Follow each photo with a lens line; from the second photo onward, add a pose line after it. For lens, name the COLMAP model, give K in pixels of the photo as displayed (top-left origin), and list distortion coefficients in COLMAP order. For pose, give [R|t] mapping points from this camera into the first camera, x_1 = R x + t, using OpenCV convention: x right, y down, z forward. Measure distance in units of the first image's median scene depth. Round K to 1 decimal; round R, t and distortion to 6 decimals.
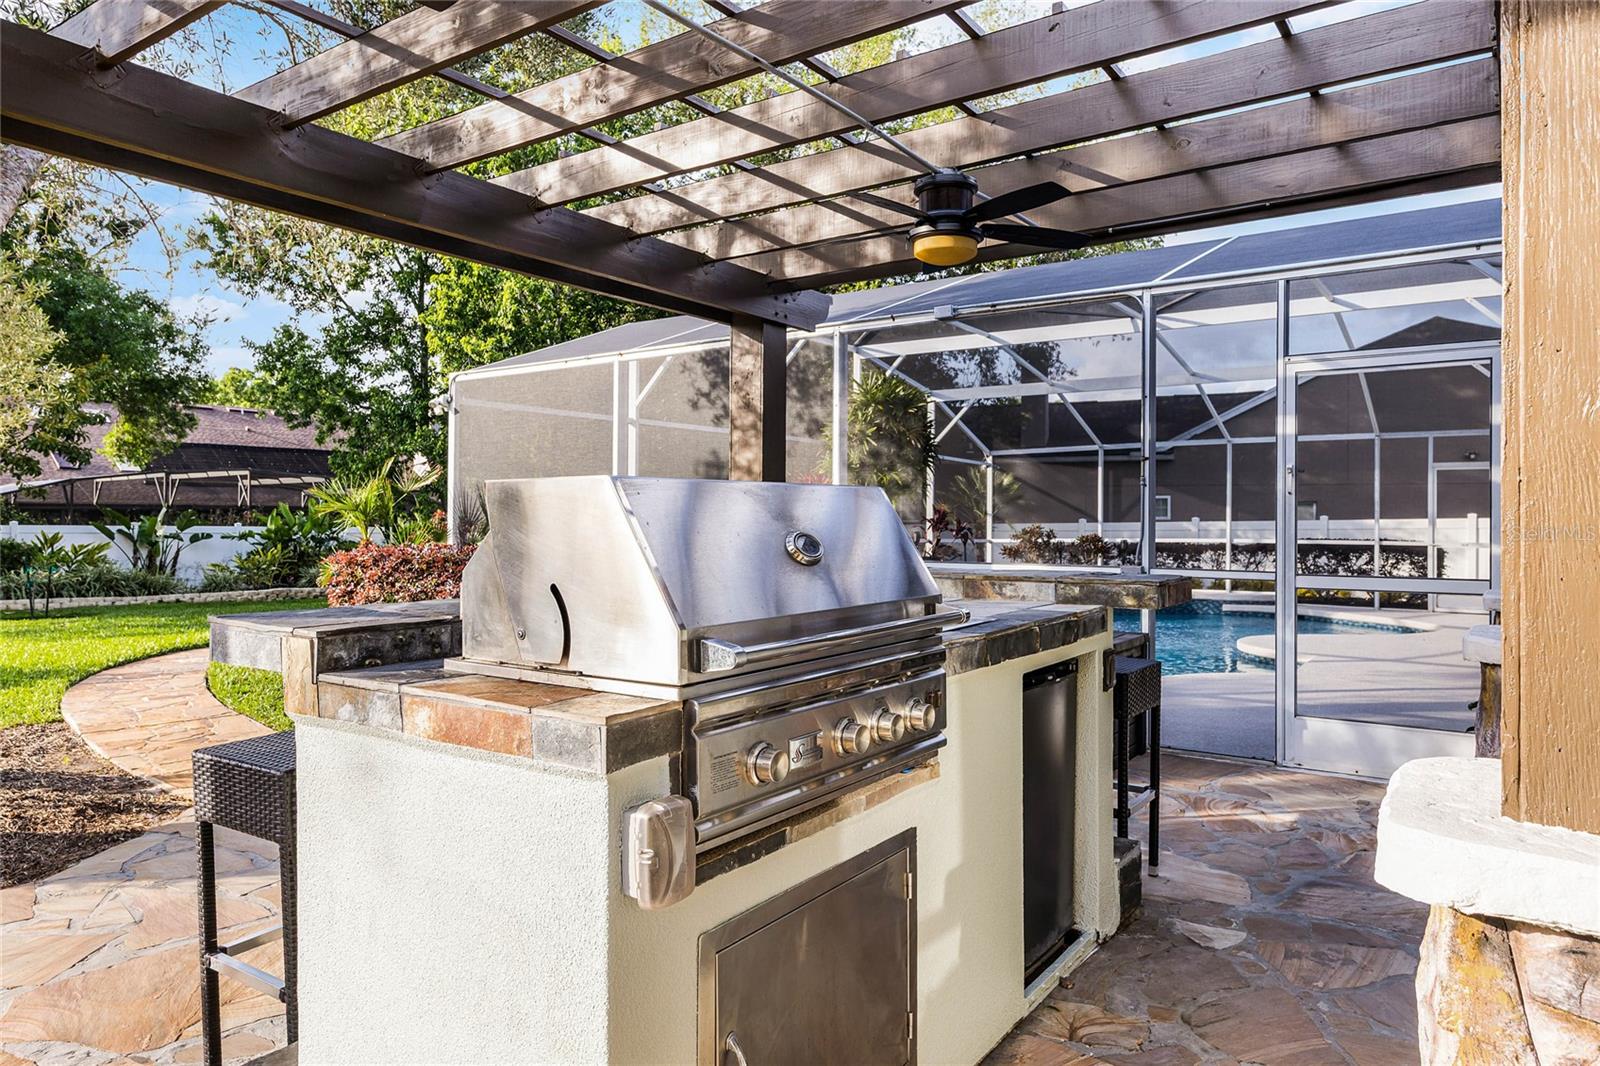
lens RADIAL K [[1036.6, 0, 799.0], [0, 1036.6, 530.7], [0, 0, 1]] dist [0.000945, -0.001025]
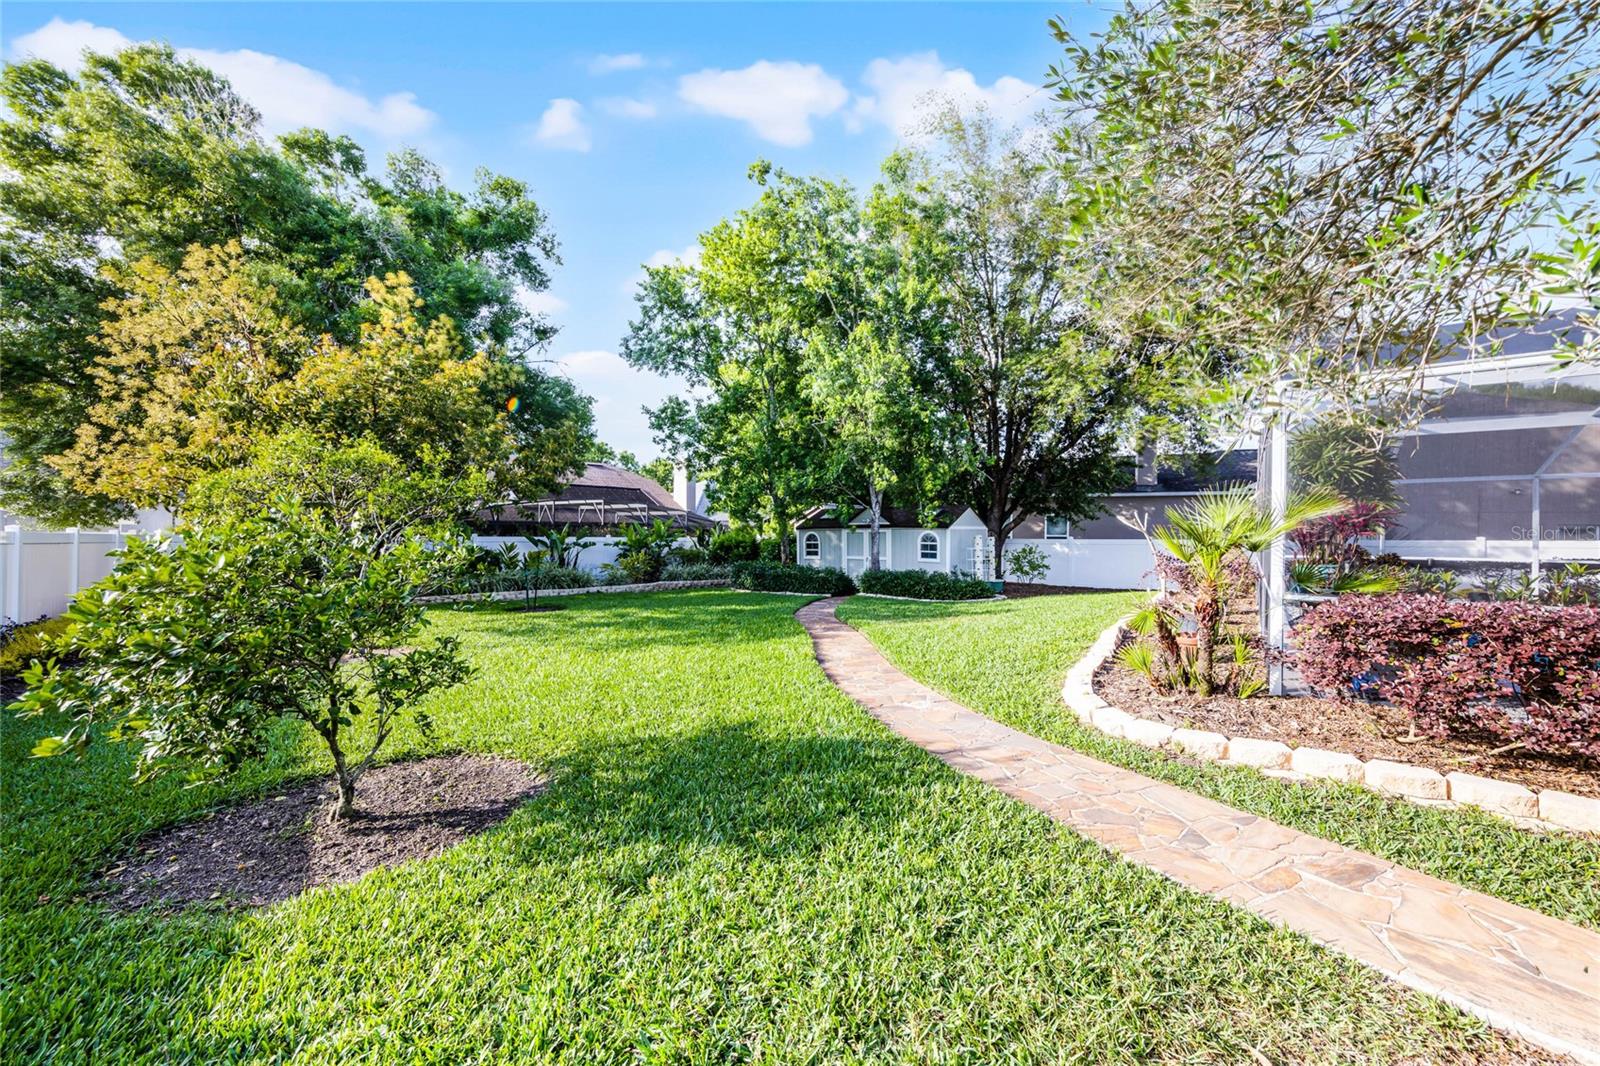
lens RADIAL K [[584.6, 0, 802.4], [0, 584.6, 532.0], [0, 0, 1]] dist [-0.001271, -0.000083]
pose [[0.999989, 0.002984, -0.003715, -0.306326], [-0.003002, 0.999983, -0.004936, -0.009761], [0.003700, 0.004947, 0.999981, 0.194704]]
